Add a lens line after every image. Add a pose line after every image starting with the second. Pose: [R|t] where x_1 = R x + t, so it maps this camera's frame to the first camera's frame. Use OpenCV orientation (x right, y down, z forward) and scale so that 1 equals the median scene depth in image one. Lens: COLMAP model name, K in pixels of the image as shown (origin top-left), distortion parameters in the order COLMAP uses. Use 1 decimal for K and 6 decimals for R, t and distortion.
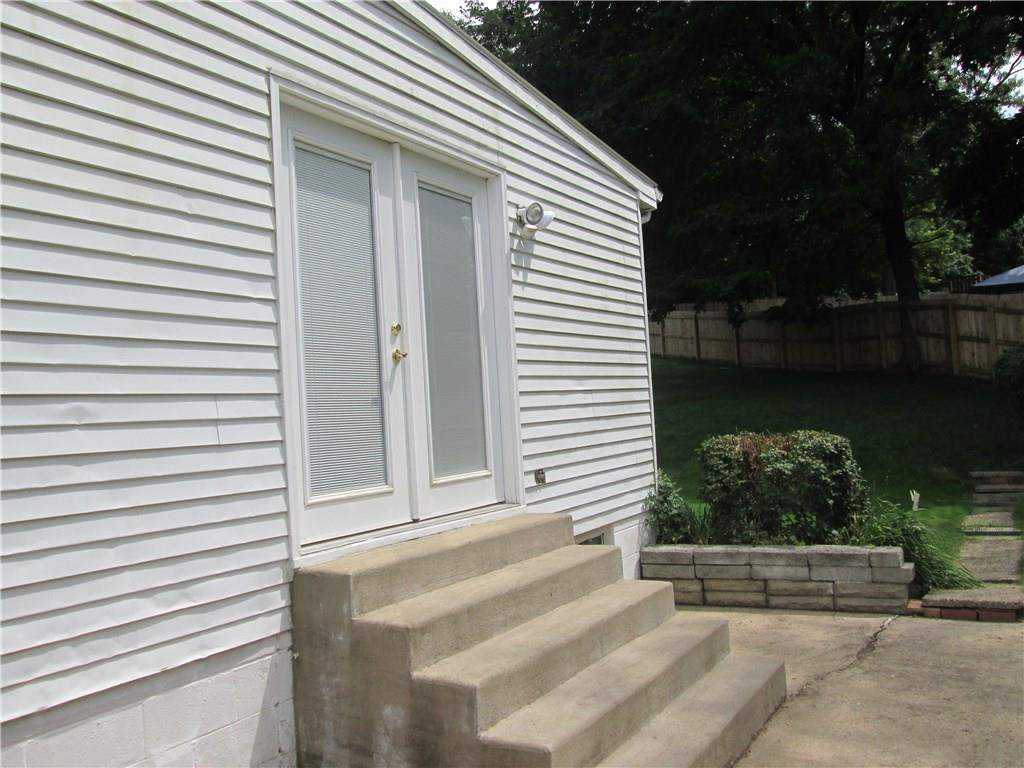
lens RADIAL K [[859.3, 0, 505.7], [0, 859.3, 390.4], [0, 0, 1]] dist [-0.035652, 0.002738]
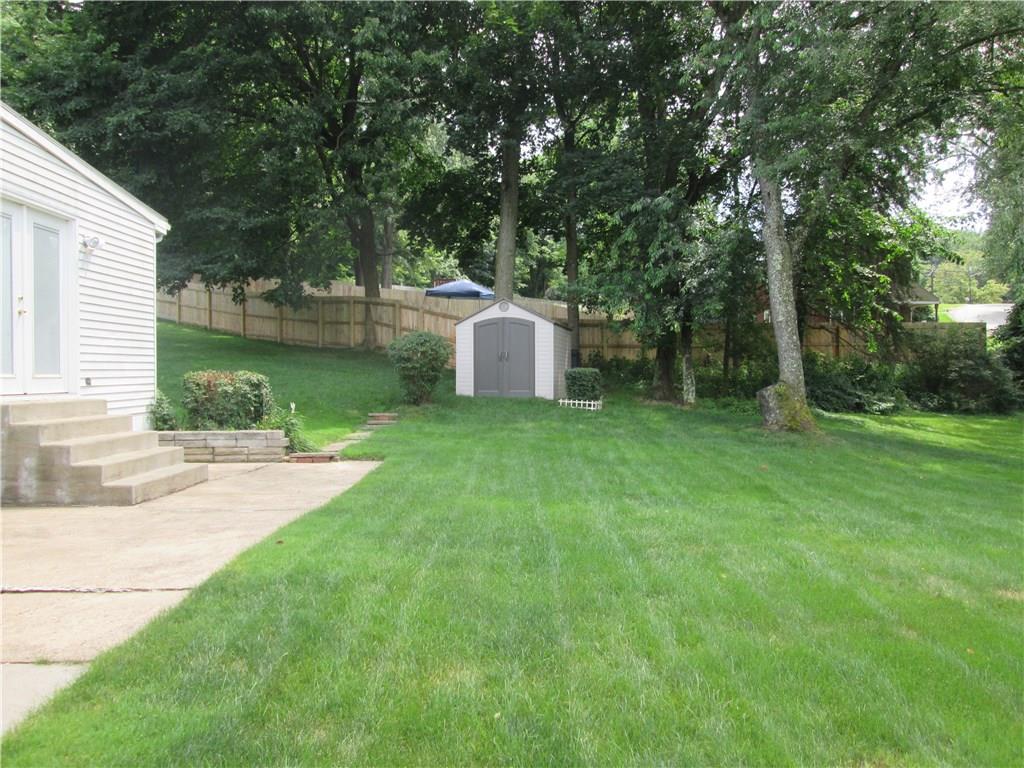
lens RADIAL K [[859.3, 0, 505.7], [0, 859.3, 390.4], [0, 0, 1]] dist [-0.035652, 0.002738]
pose [[0.854303, 0.049444, 0.517419, -0.110332], [-0.065505, 0.997770, 0.012808, 0.027385], [-0.515632, -0.044836, 0.855637, -0.820415]]
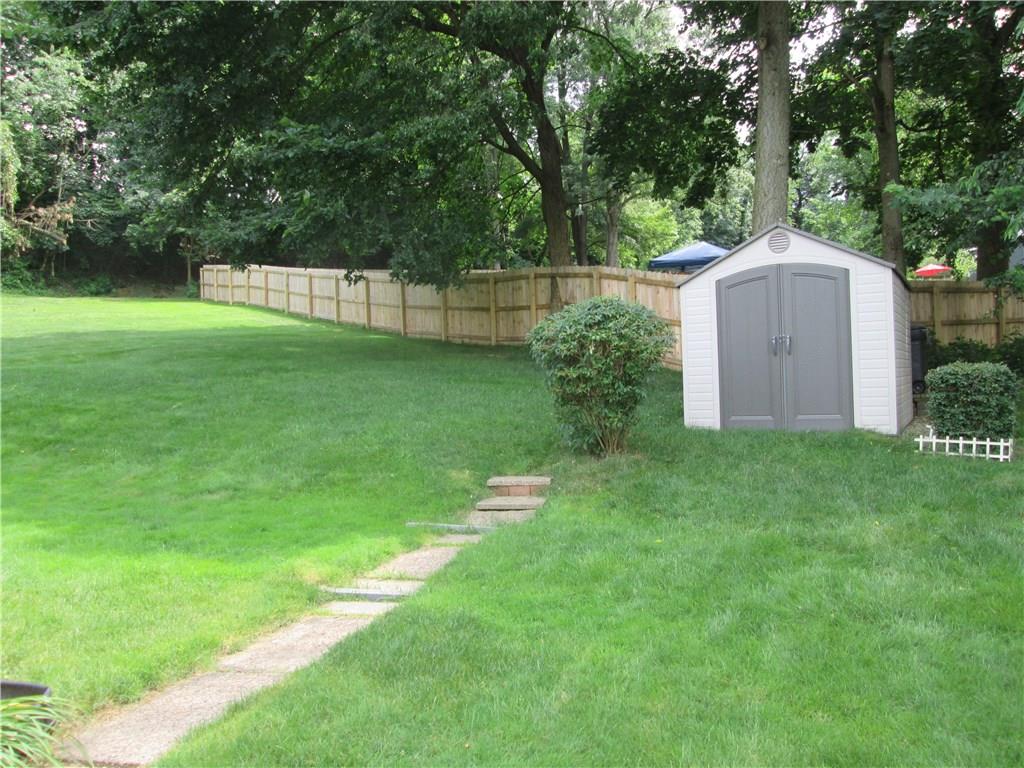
lens RADIAL K [[859.3, 0, 505.7], [0, 859.3, 390.4], [0, 0, 1]] dist [-0.035652, 0.002738]
pose [[0.966068, 0.020524, 0.257472, 0.595029], [-0.029122, 0.999137, 0.029625, -0.004675], [-0.256642, -0.036118, 0.965831, 0.449520]]
